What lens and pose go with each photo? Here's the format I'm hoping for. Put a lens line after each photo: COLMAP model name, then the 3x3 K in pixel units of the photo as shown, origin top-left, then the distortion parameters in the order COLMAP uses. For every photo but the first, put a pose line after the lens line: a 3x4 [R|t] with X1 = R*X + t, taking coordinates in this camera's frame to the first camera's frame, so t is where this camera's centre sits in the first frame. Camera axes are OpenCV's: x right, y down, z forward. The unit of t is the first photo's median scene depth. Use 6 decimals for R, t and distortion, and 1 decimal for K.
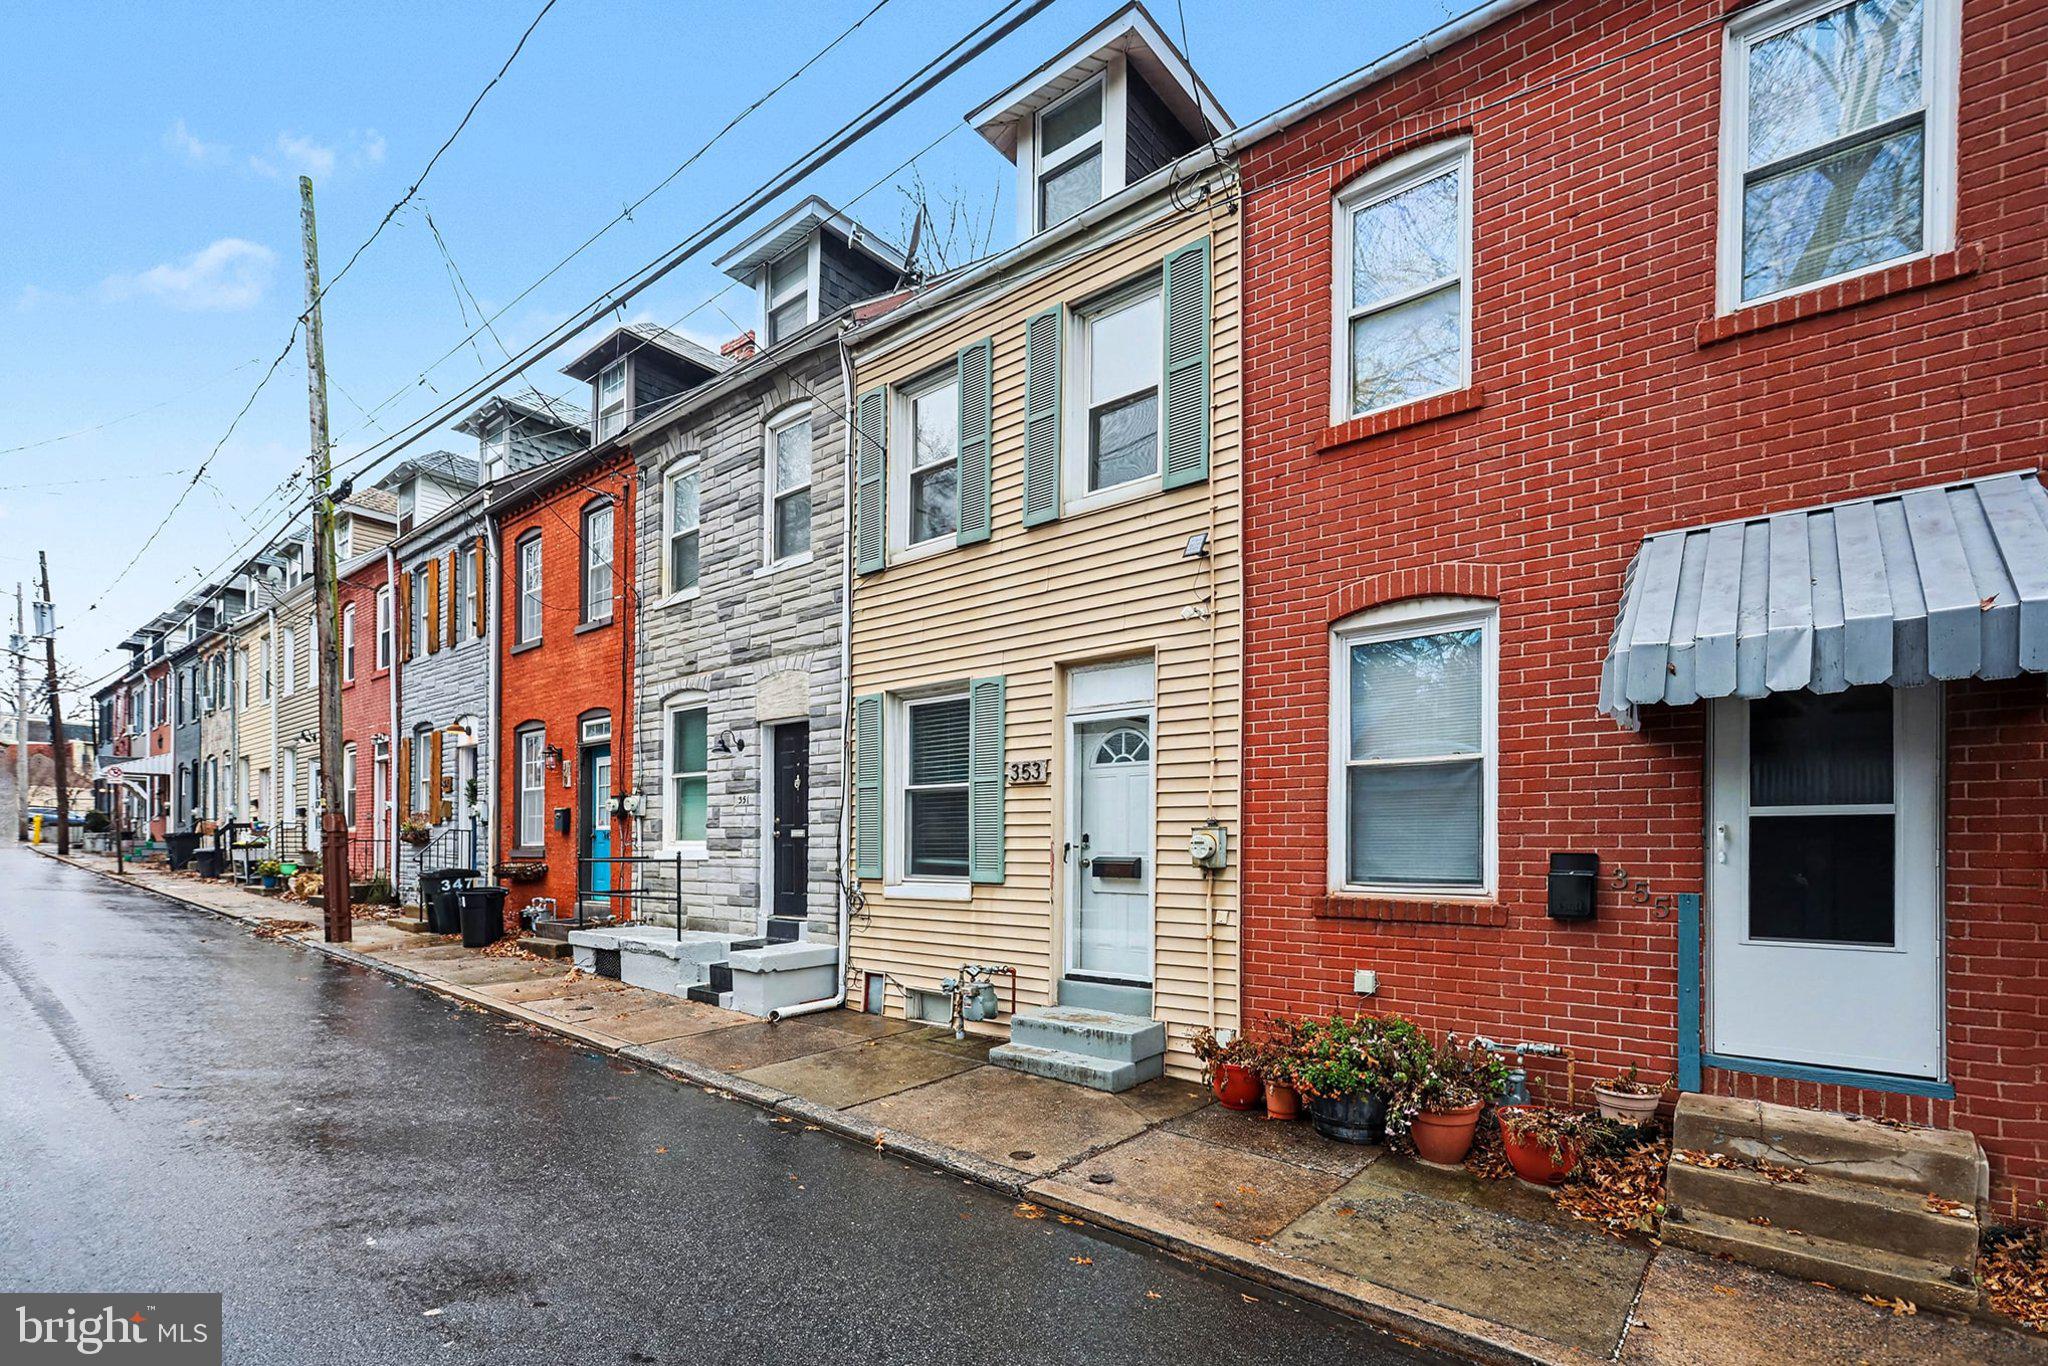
lens RADIAL K [[967.8, 0, 1025.0], [0, 967.8, 867.8], [0, 0, 1]] dist [-0.003934, 0.000809]
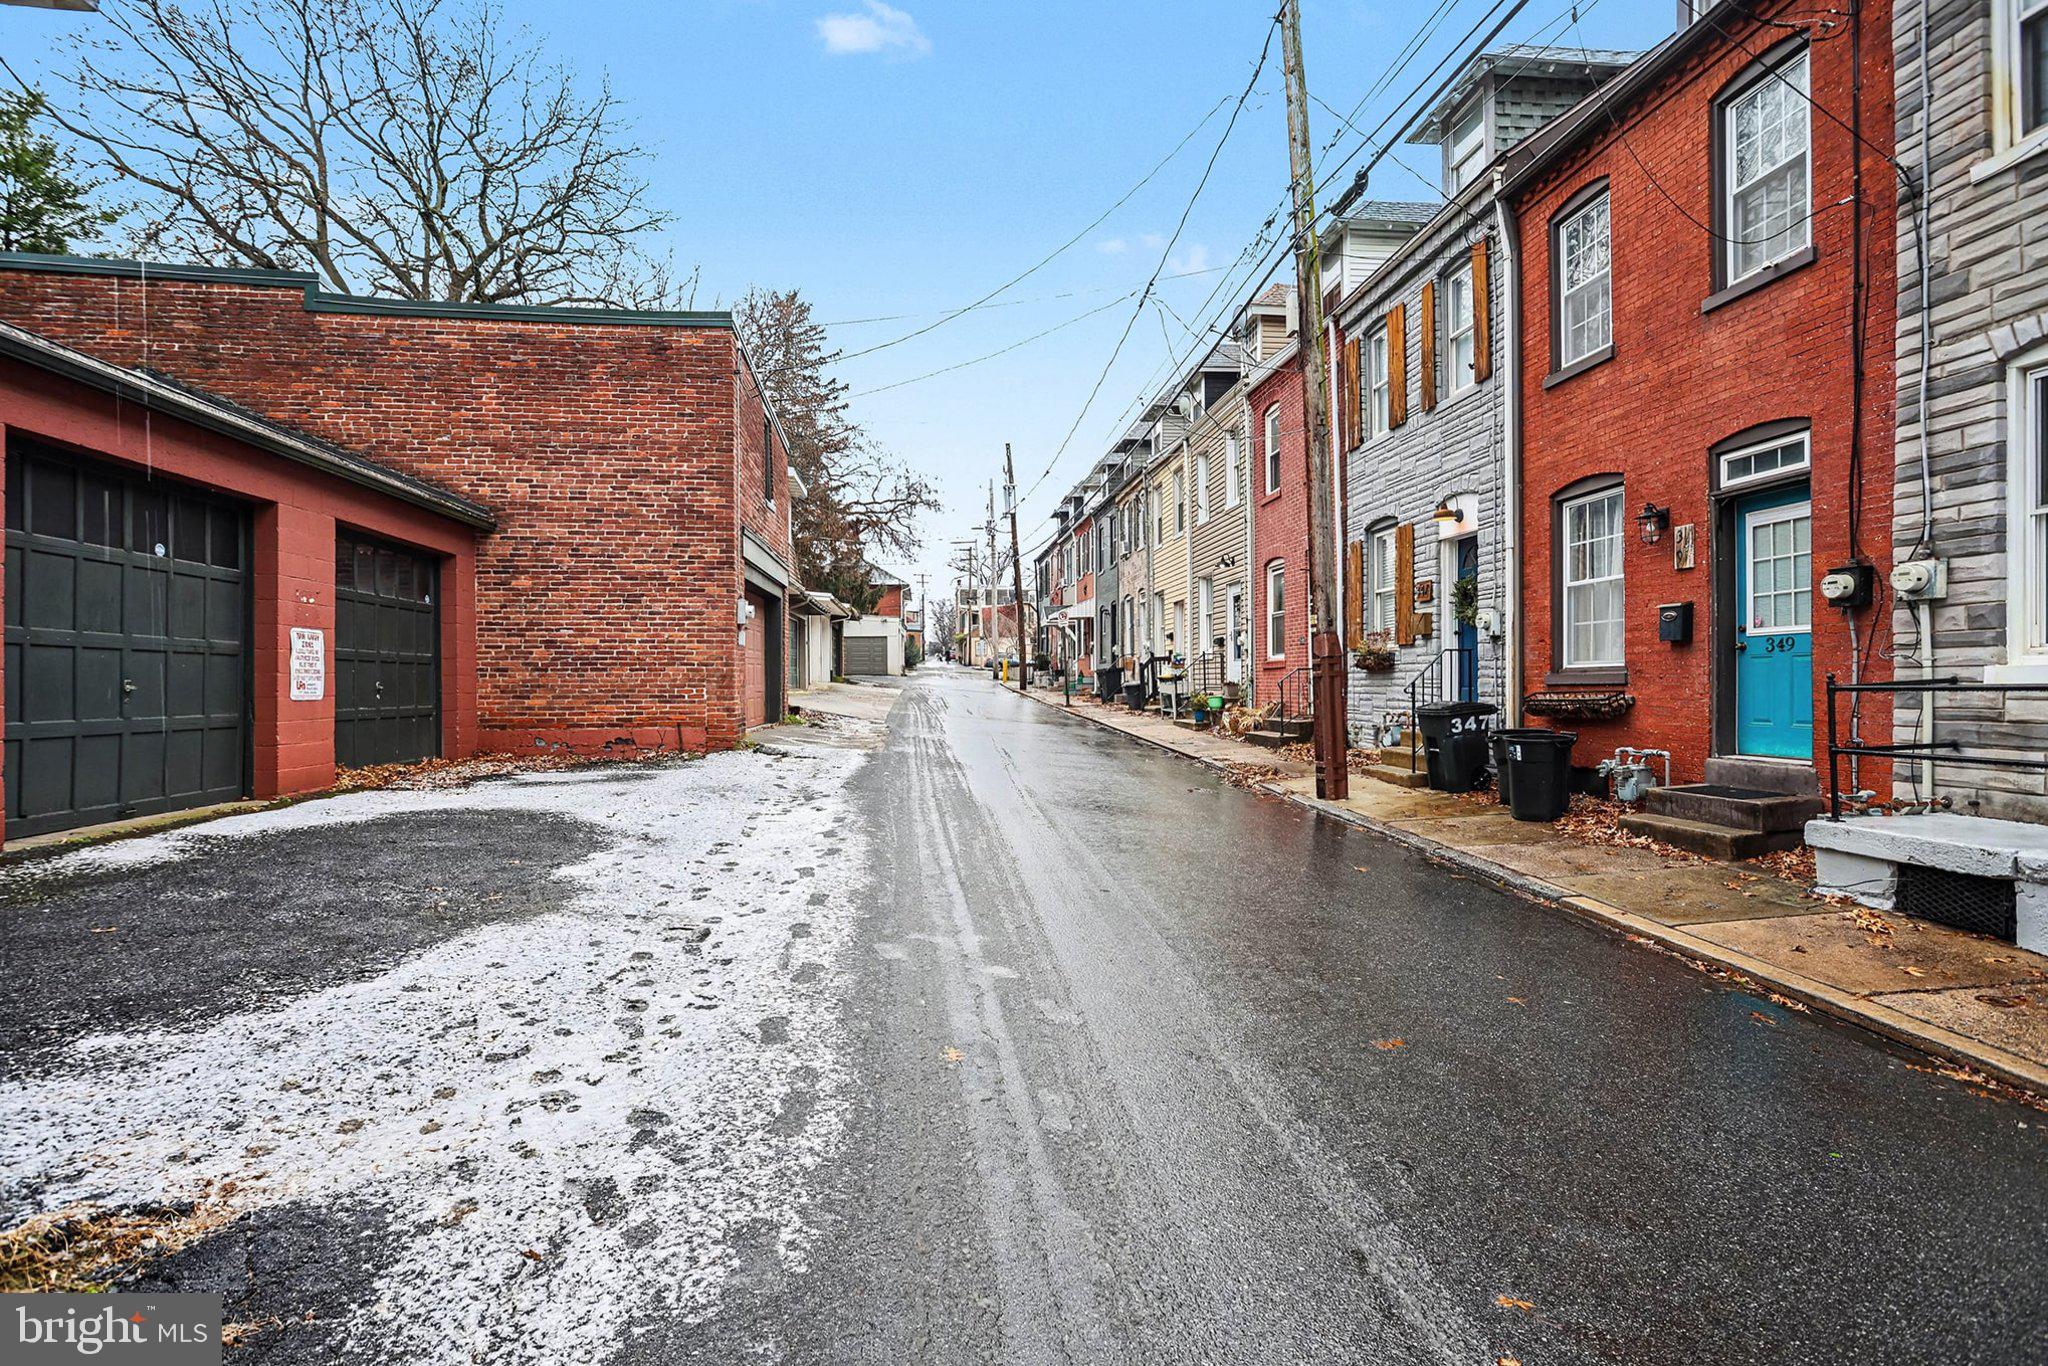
lens RADIAL K [[967.8, 0, 1028.9], [0, 967.8, 697.8], [0, 0, 1]] dist [-0.003934, 0.000809]
pose [[0.727480, -0.011143, -0.686039, -0.330006], [0.014952, 0.999888, -0.000385, -0.007124], [0.685966, -0.009977, 0.727565, 0.249020]]
